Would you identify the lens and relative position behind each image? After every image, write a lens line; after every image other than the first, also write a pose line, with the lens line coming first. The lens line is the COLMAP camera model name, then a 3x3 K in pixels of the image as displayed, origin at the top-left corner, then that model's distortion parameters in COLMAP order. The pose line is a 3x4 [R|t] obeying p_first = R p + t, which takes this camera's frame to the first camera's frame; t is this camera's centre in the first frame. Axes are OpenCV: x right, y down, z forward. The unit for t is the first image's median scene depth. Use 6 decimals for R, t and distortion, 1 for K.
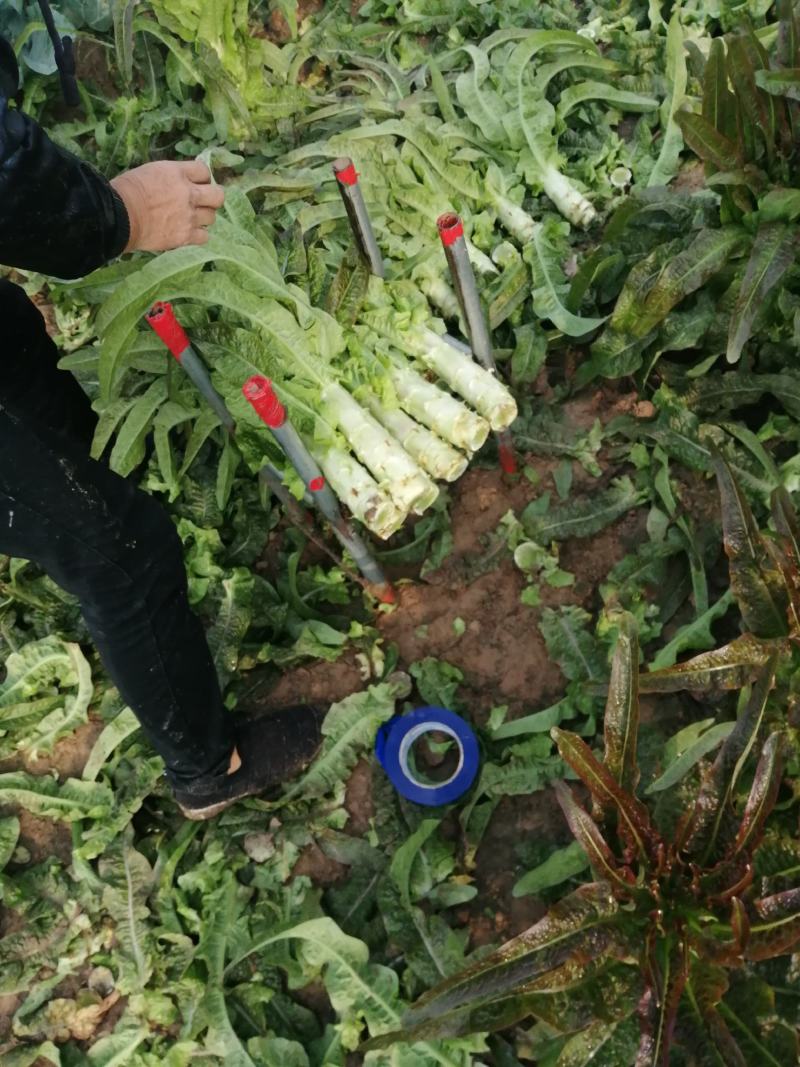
lens RADIAL K [[813.1, 0, 400.0], [0, 813.1, 533.5], [0, 0, 1]] dist [0.003716, -0.085438]
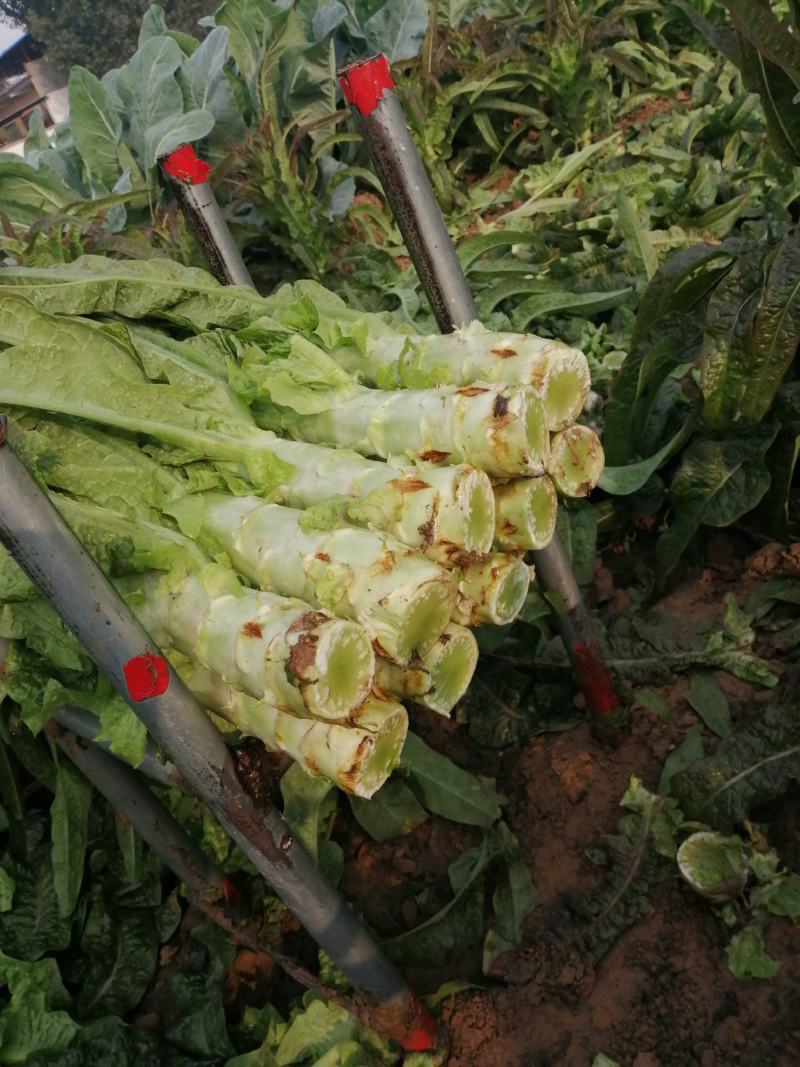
lens RADIAL K [[813.1, 0, 400.0], [0, 813.1, 533.5], [0, 0, 1]] dist [0.003716, -0.085438]
pose [[0.981933, -0.181552, 0.053350, 0.000435], [0.182761, 0.836818, -0.516076, 0.071399], [0.049050, 0.516502, 0.854880, 0.500266]]
